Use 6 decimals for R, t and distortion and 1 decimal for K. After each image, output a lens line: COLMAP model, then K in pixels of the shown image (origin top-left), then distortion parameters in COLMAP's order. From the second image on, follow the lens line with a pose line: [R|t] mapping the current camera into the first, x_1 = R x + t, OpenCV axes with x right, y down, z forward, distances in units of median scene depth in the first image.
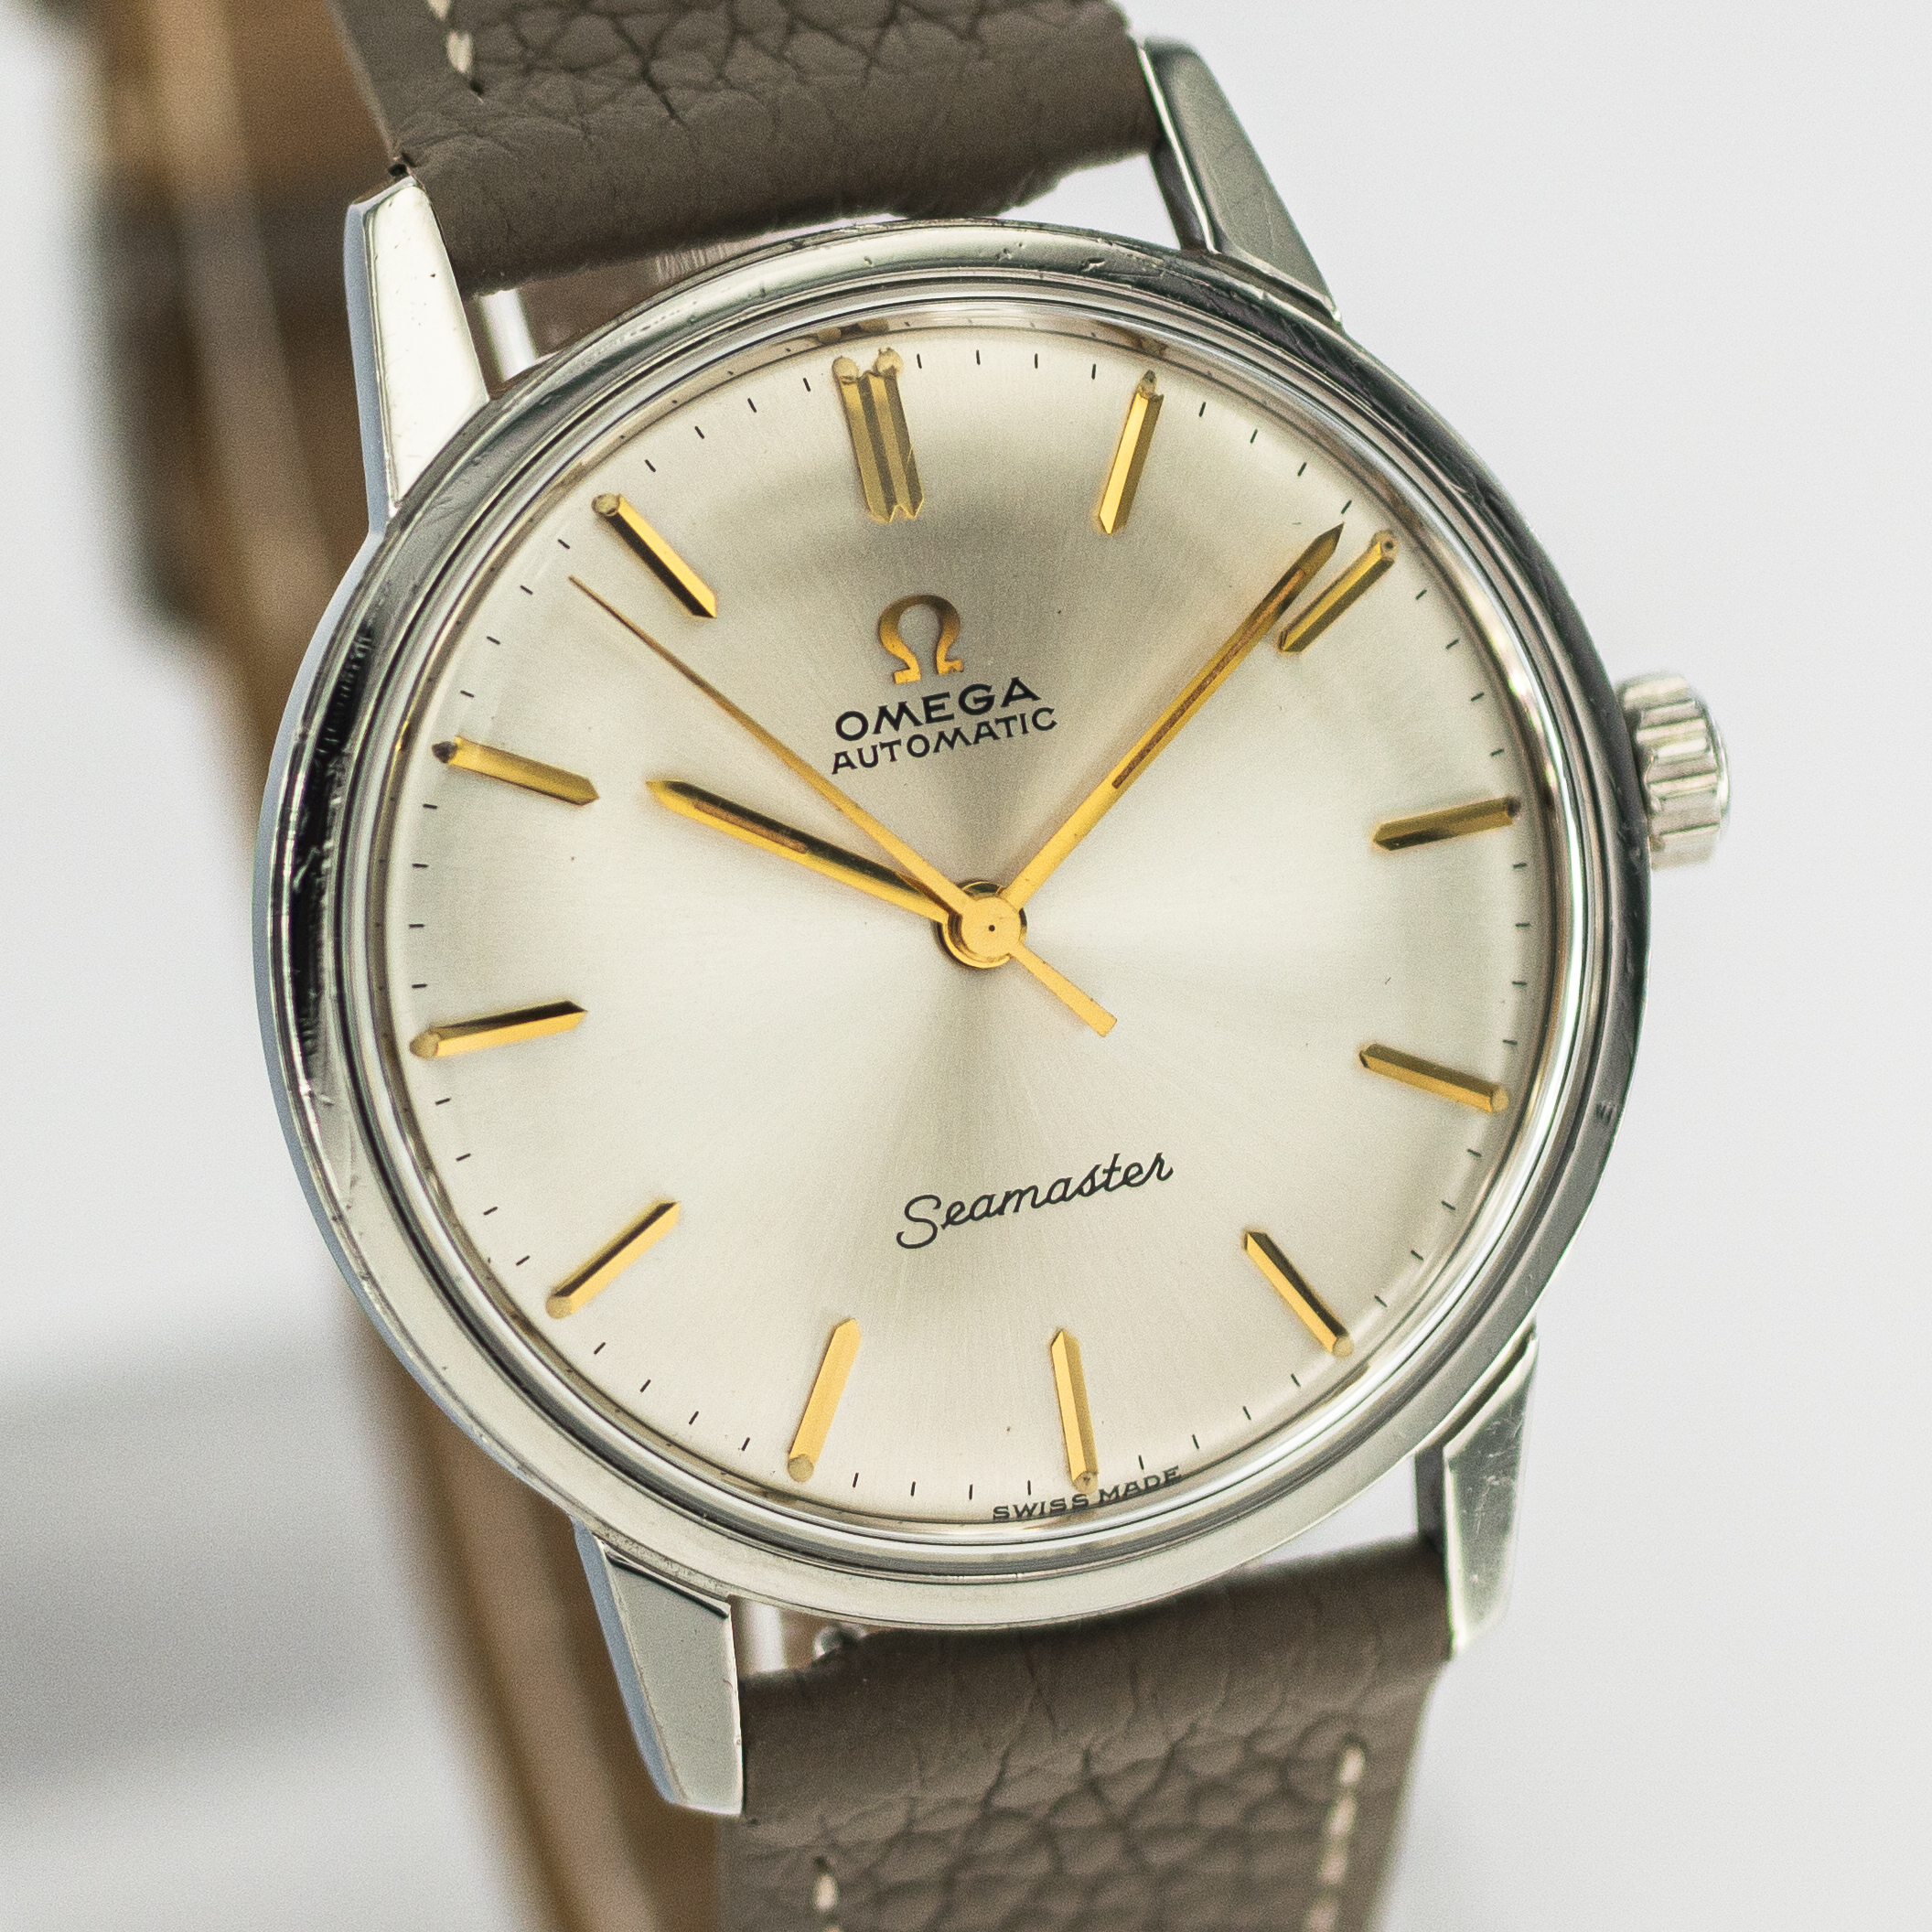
lens RADIAL K [[13814.7, 0, 966.0], [0, 13814.7, 966.0], [0, 0, 1]] dist [0.148850, -33.190202]
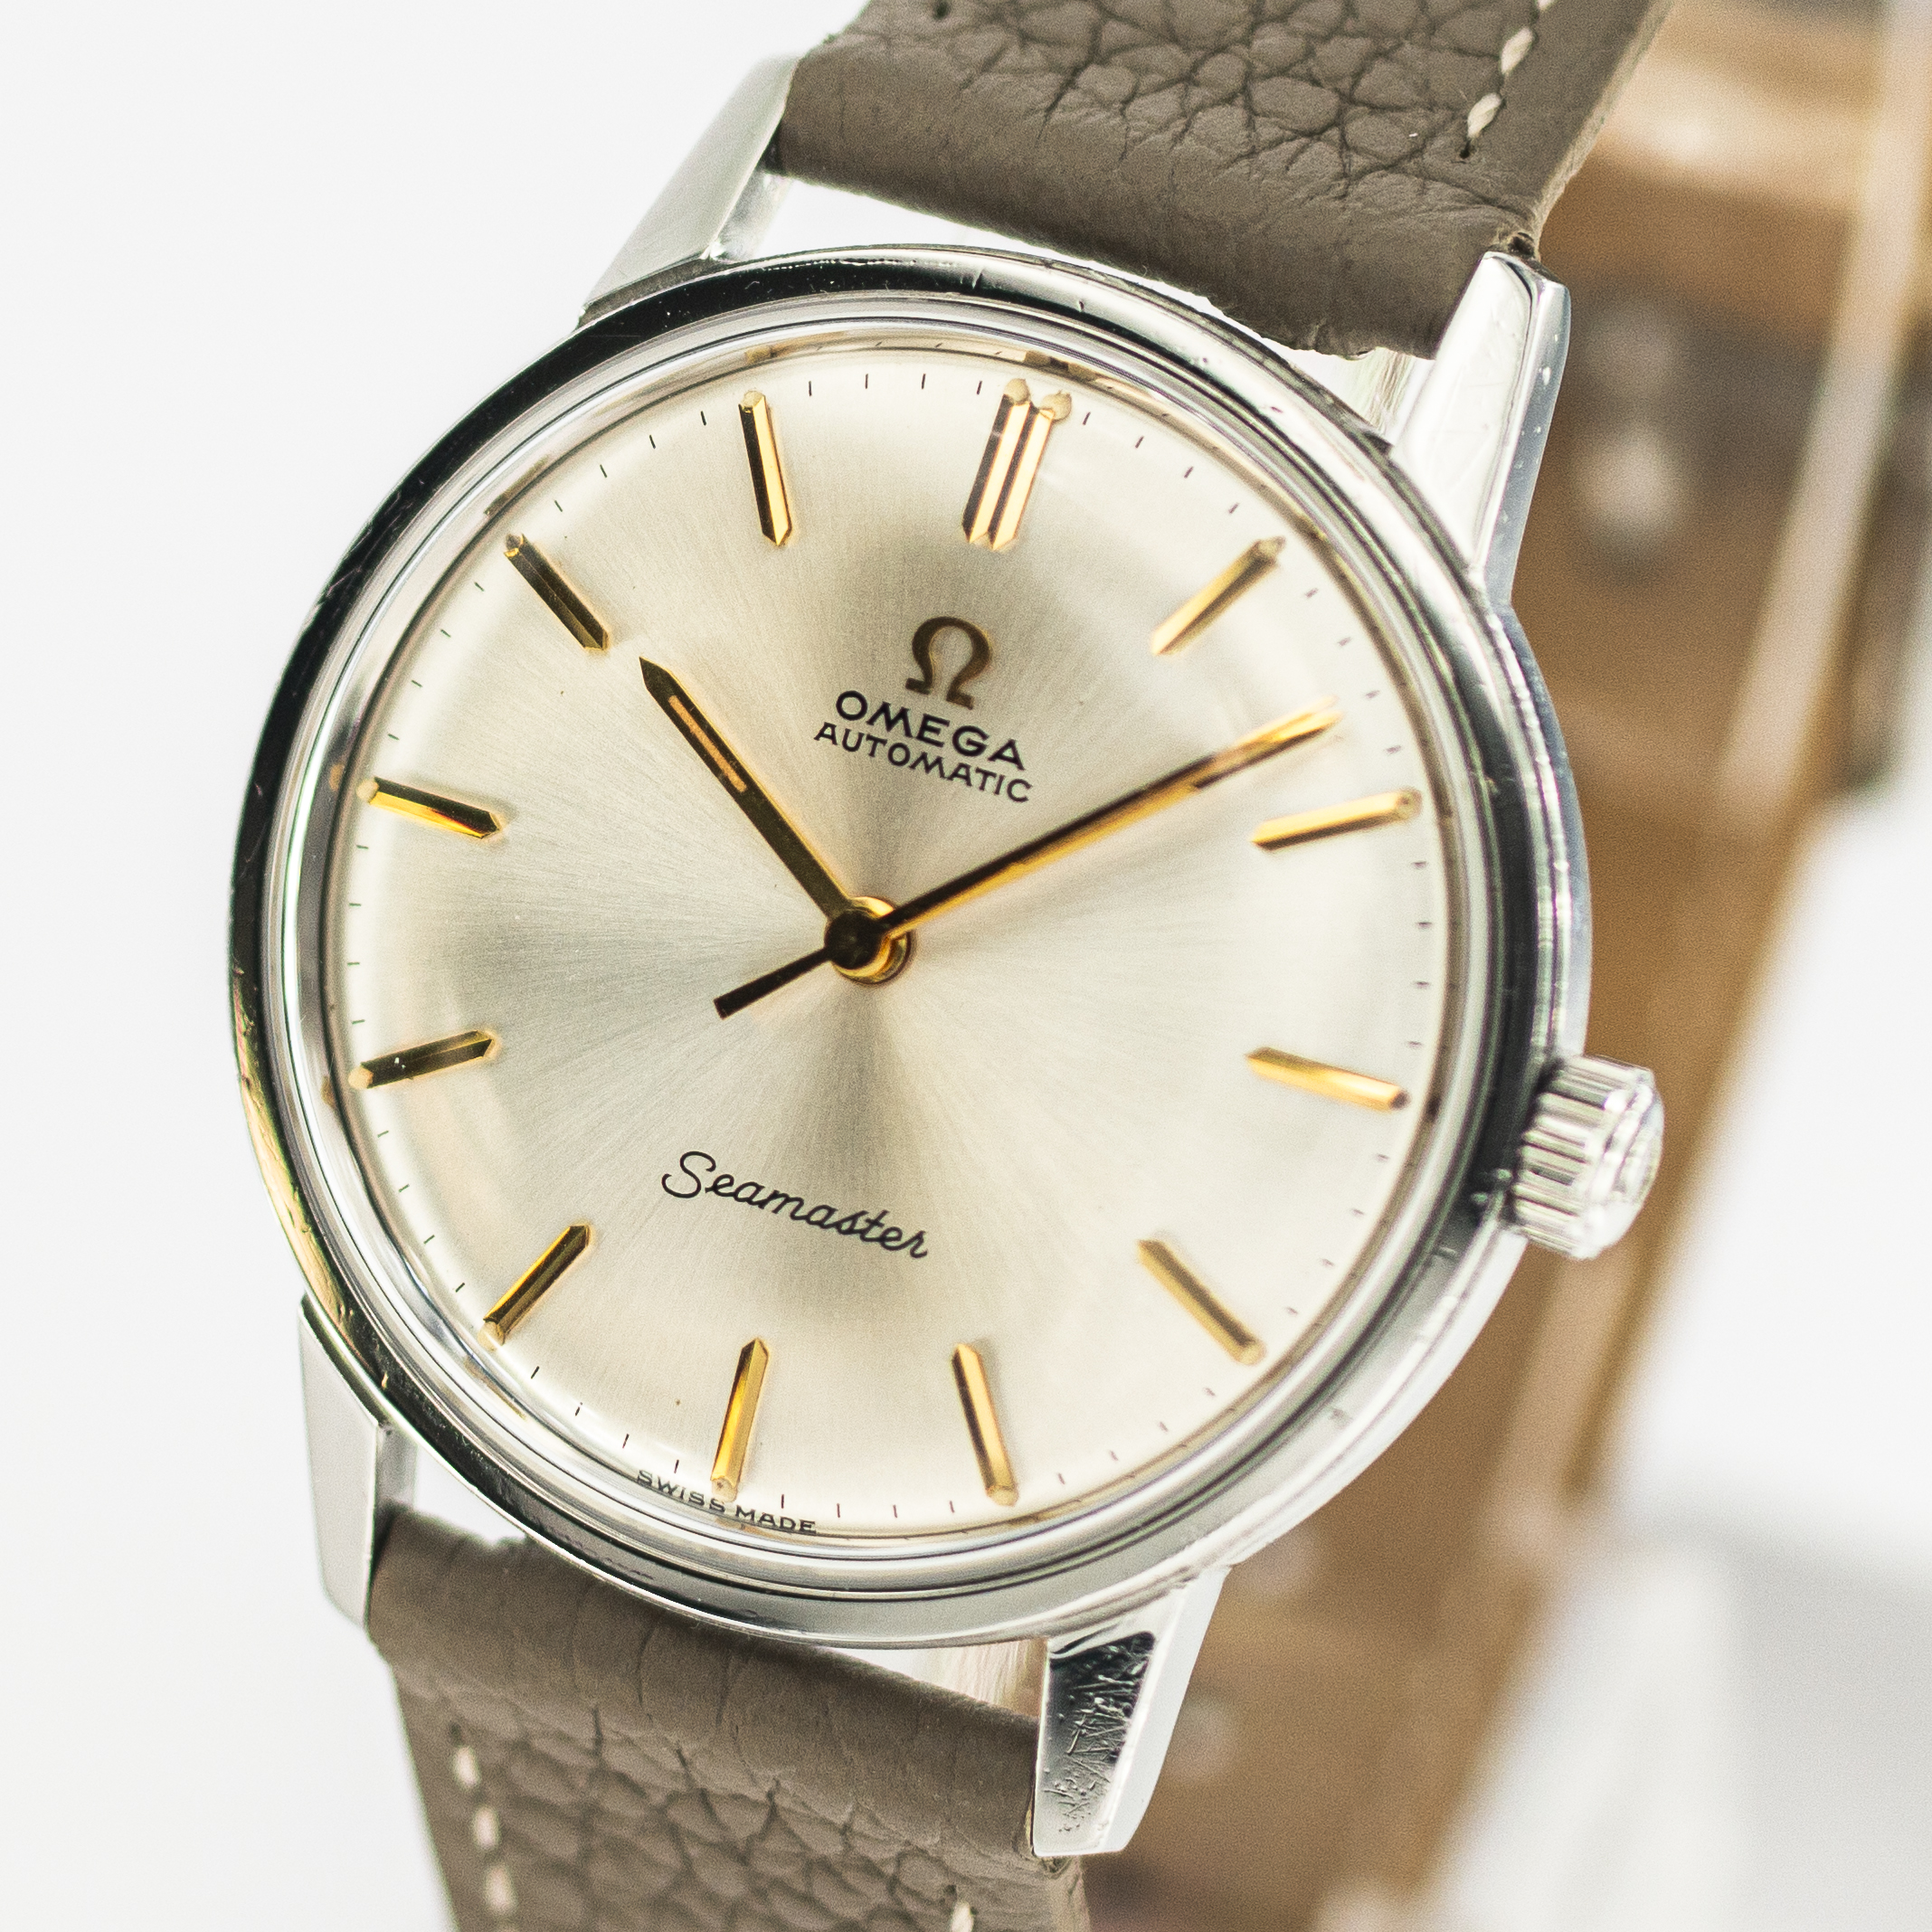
lens RADIAL K [[13814.7, 0, 966.0], [0, 13814.7, 966.0], [0, 0, 1]] dist [0.148850, -33.190202]
pose [[0.752151, 0.447963, -0.483320, 0.491865], [-0.466313, 0.880033, 0.089969, -0.094903], [0.465640, 0.157708, 0.870809, 0.129622]]
